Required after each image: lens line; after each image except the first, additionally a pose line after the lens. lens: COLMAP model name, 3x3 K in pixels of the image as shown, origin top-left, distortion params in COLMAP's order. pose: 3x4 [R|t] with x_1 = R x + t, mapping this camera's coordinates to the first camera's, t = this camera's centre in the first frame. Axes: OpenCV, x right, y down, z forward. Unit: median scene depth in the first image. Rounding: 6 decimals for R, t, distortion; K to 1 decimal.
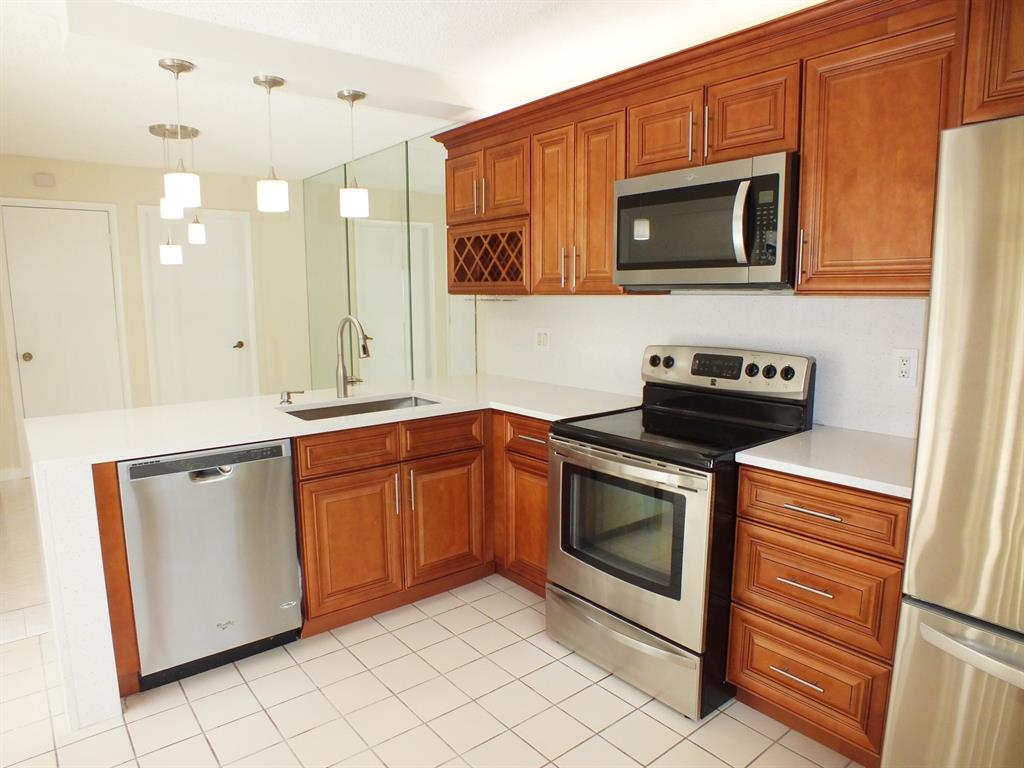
lens RADIAL K [[653.4, 0, 510.6], [0, 653.4, 388.6], [0, 0, 1]] dist [-0.080302, 0.033164]
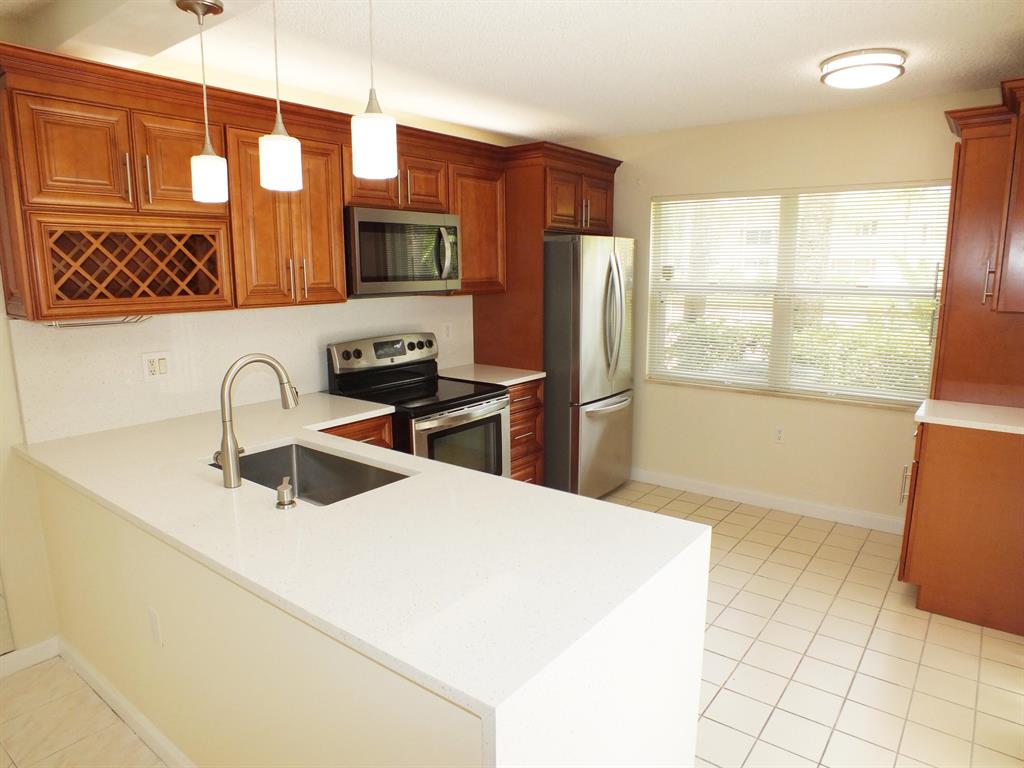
lens RADIAL K [[653.4, 0, 513.4], [0, 653.4, 397.7], [0, 0, 1]] dist [-0.080302, 0.033164]
pose [[-0.228189, -0.184207, 0.956032, -1.007032], [0.148275, 0.963910, 0.221115, -0.184789], [-0.962260, 0.192212, -0.192641, 0.925962]]
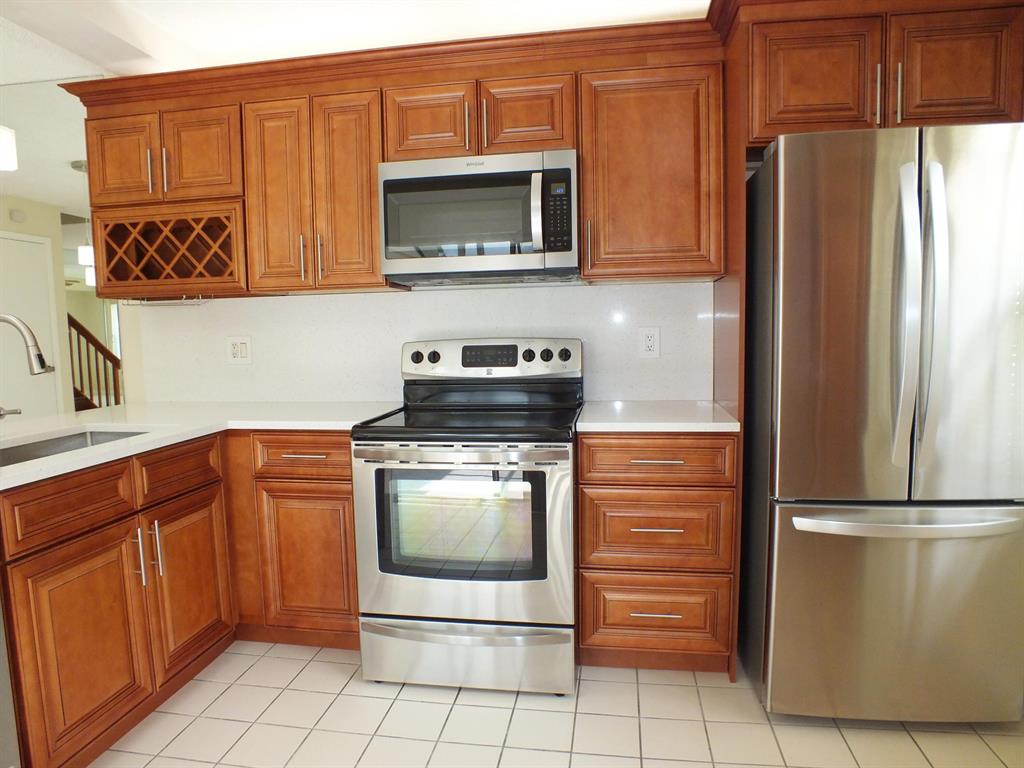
lens RADIAL K [[653.4, 0, 517.3], [0, 653.4, 392.7], [0, 0, 1]] dist [-0.080302, 0.033164]
pose [[0.742773, -0.074283, 0.665409, -0.301992], [0.113089, 0.993467, -0.015332, 0.039302], [-0.659923, 0.086638, 0.746321, 0.188428]]
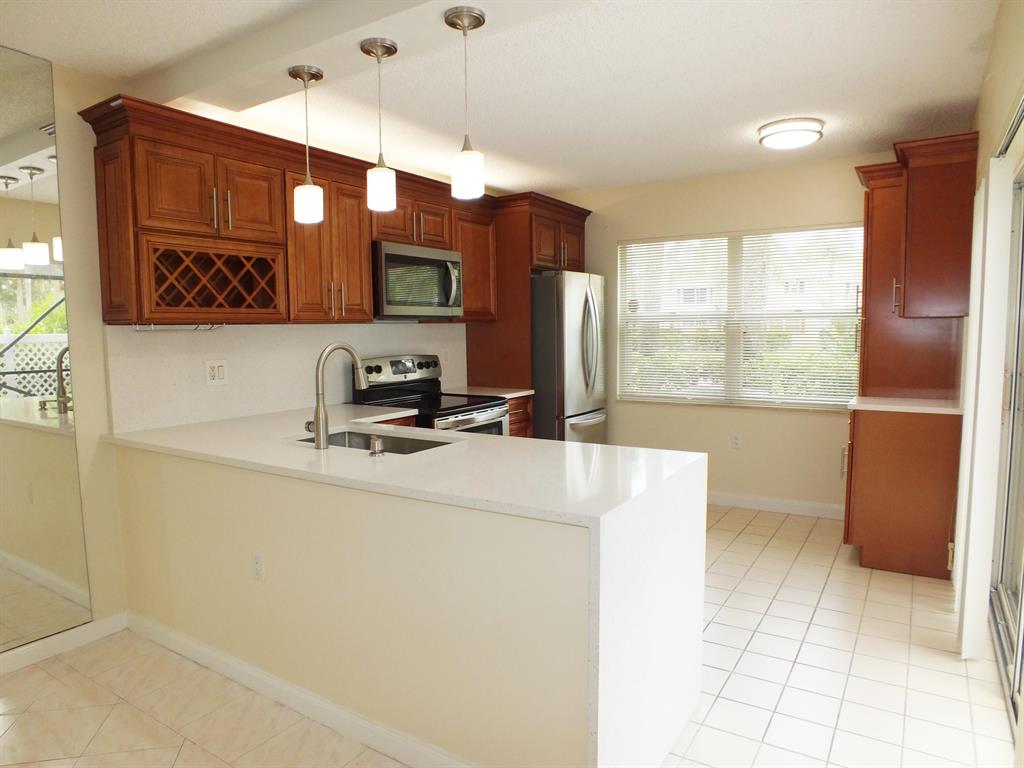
lens RADIAL K [[653.4, 0, 509.3], [0, 653.4, 404.5], [0, 0, 1]] dist [-0.080302, 0.033164]
pose [[-0.306967, -0.099103, 0.946546, -1.175622], [0.153522, 0.976383, 0.152014, -0.133401], [-0.939256, 0.191979, -0.284502, 1.102339]]
